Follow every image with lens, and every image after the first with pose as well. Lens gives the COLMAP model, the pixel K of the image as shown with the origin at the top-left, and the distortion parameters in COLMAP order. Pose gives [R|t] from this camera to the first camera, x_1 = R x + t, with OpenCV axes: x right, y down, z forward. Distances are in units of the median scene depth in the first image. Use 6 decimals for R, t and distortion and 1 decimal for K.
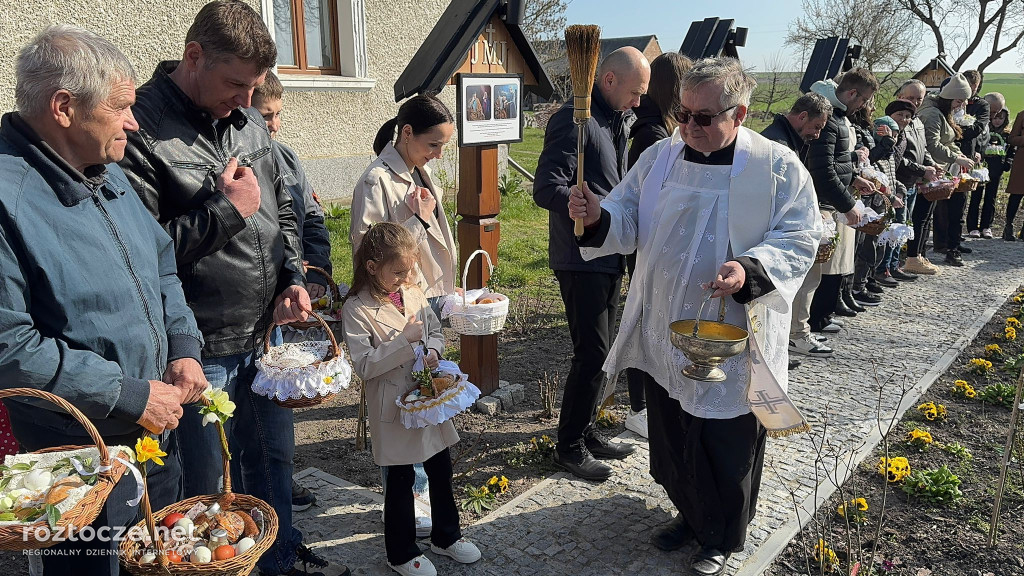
lens RADIAL K [[820.7, 0, 494.4], [0, 820.7, 297.4], [0, 0, 1]] dist [0.039941, -0.035059]
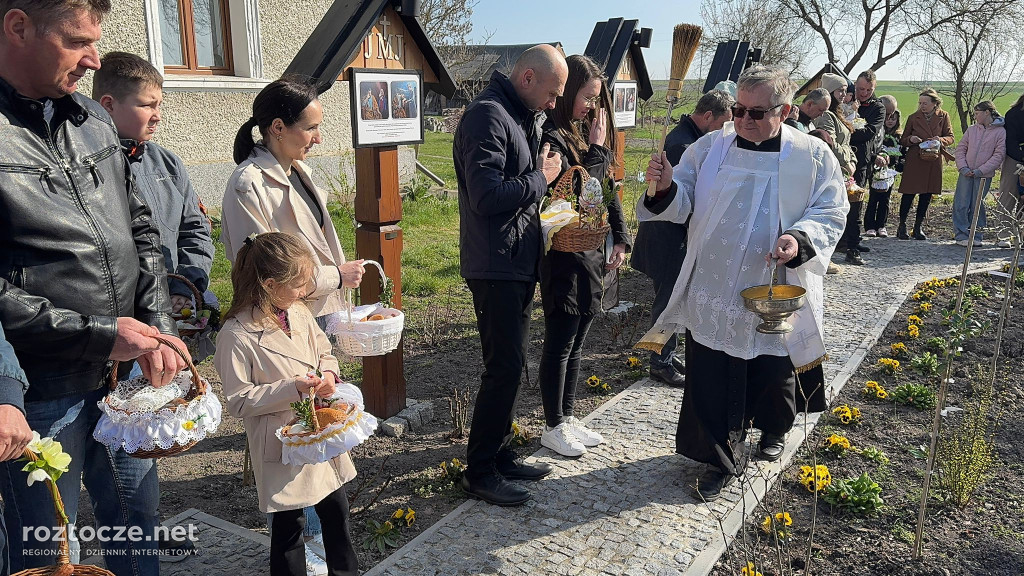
lens RADIAL K [[770.0, 0, 508.1], [0, 770.0, 289.1], [0, 0, 1]] dist [0.013585, 0.005528]
pose [[0.992931, -0.025146, 0.115999, 0.023675], [0.026217, 0.999626, -0.007716, -0.014339], [-0.115761, 0.010703, 0.993219, 0.122856]]
